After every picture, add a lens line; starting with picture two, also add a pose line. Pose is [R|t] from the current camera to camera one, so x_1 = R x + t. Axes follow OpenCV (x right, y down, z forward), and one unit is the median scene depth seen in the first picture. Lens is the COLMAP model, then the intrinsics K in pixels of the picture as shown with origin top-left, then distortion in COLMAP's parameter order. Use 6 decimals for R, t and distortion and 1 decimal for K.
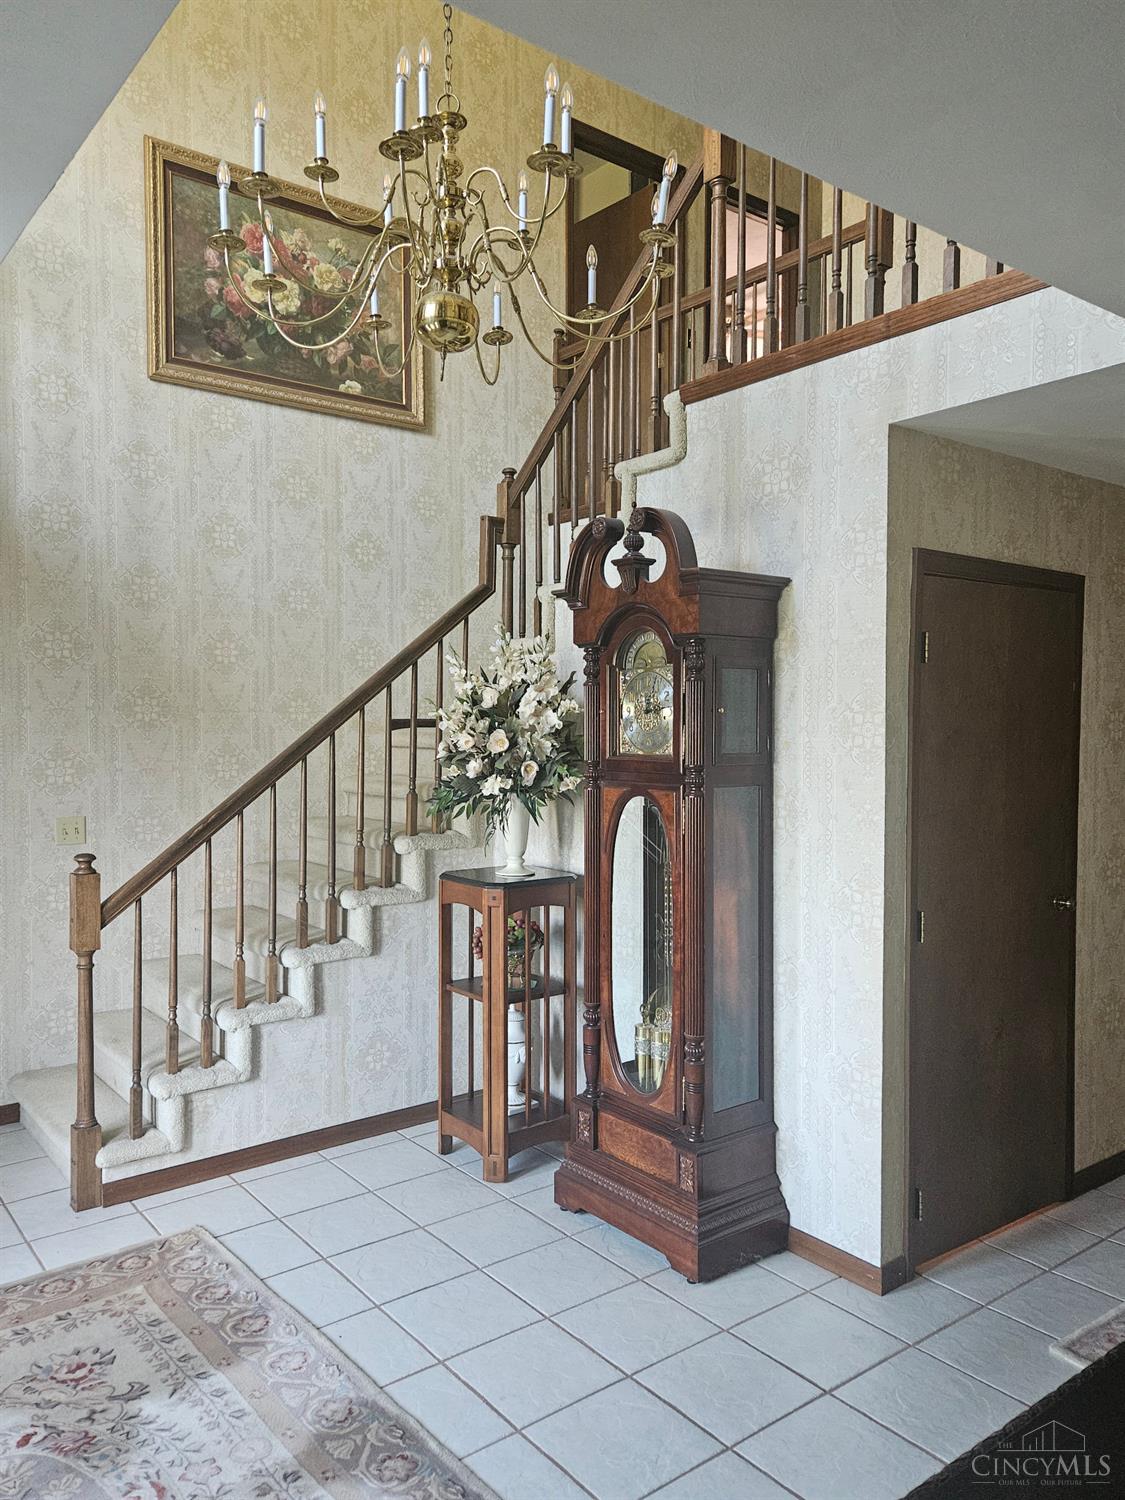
lens RADIAL K [[1067.2, 0, 555.5], [0, 1067.2, 740.4], [0, 0, 1]] dist [-0.010202, -0.019206]
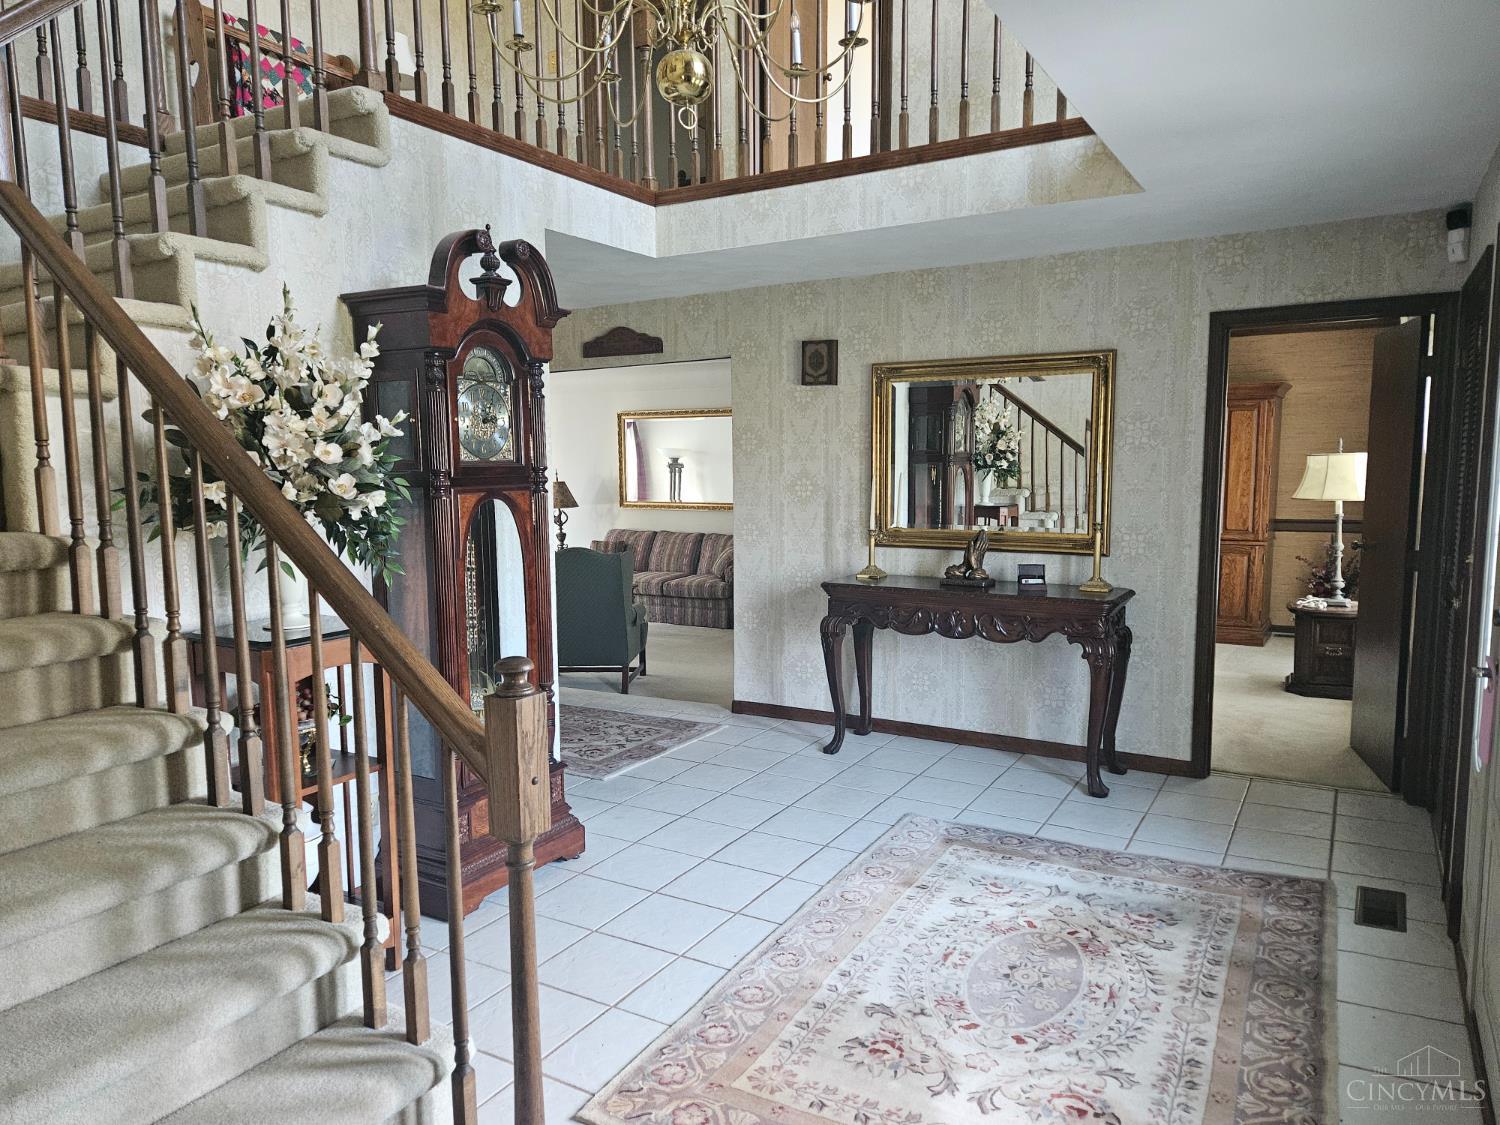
lens RADIAL K [[1067.2, 0, 742.1], [0, 1067.2, 571.0], [0, 0, 1]] dist [-0.010202, -0.019206]
pose [[-0.365418, -0.100917, 0.925357, -1.284945], [0.017546, 0.993182, 0.115243, 0.005228], [-0.930678, 0.058348, -0.361156, 1.432644]]
